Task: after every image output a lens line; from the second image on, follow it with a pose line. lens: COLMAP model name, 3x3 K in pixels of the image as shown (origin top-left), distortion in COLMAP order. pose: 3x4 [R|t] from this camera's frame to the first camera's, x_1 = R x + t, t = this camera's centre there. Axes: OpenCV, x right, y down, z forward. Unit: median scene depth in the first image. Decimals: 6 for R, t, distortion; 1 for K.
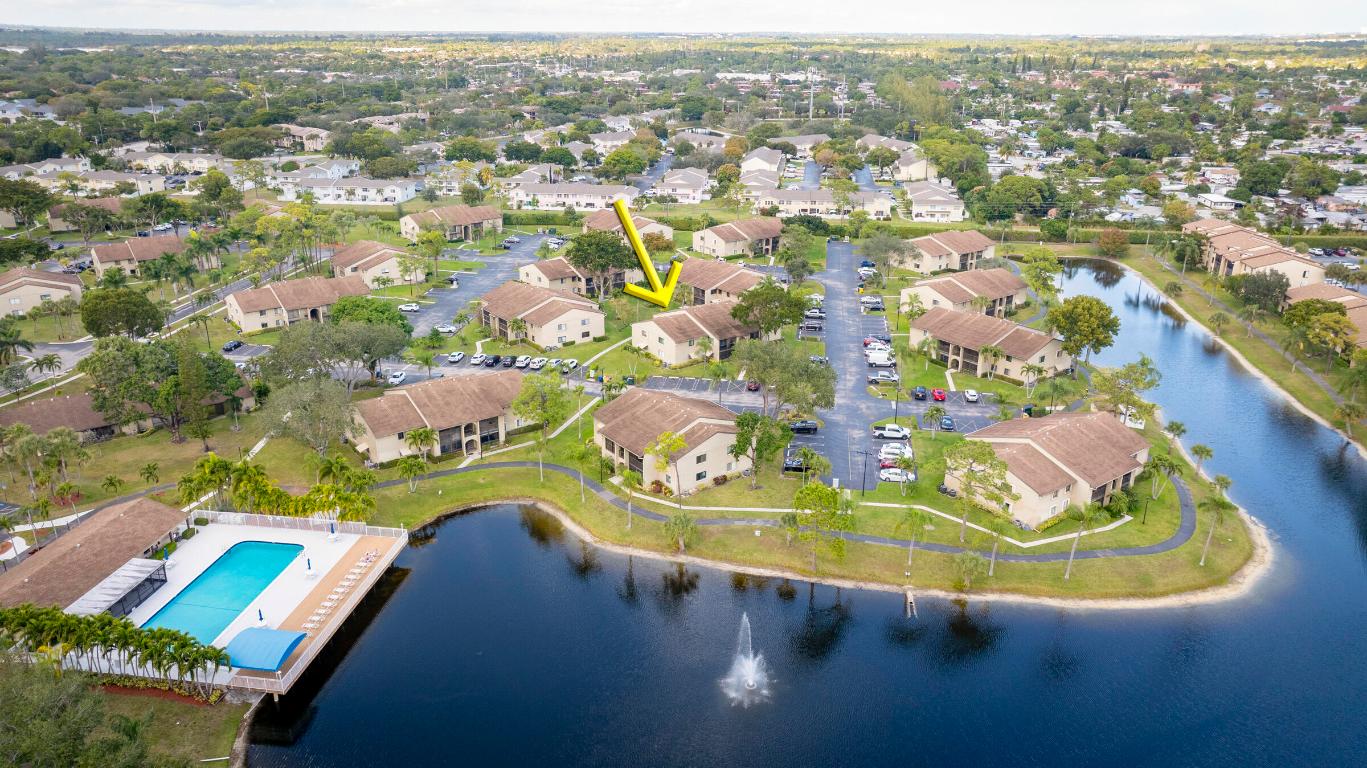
lens RADIAL K [[963.1, 0, 686.1], [0, 963.1, 383.6], [0, 0, 1]] dist [-0.035590, 0.064086]
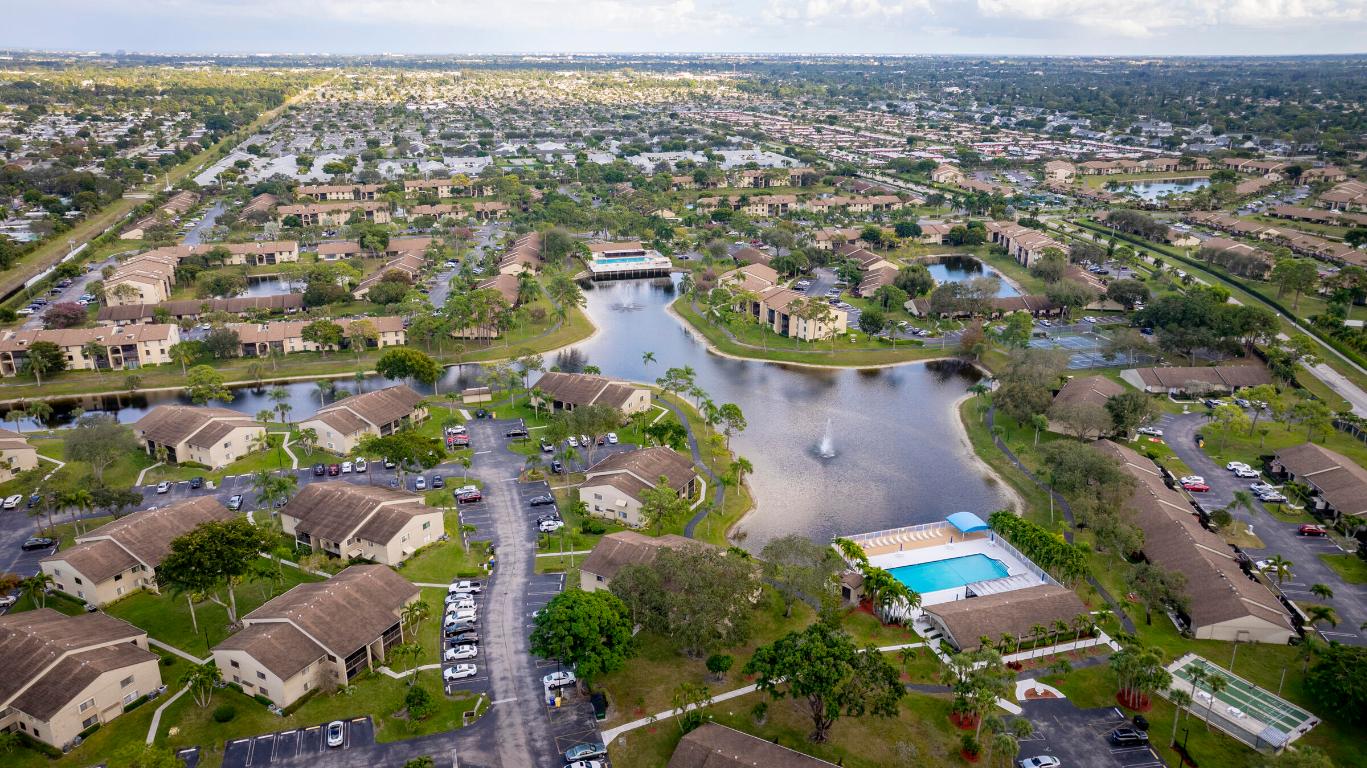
lens RADIAL K [[963.1, 0, 686.1], [0, 963.1, 383.6], [0, 0, 1]] dist [-0.035590, 0.064086]
pose [[-0.429632, -0.302609, 0.850790, -0.946048], [0.304271, 0.838567, 0.451913, -0.539319], [-0.850197, 0.453027, -0.268200, 1.013784]]
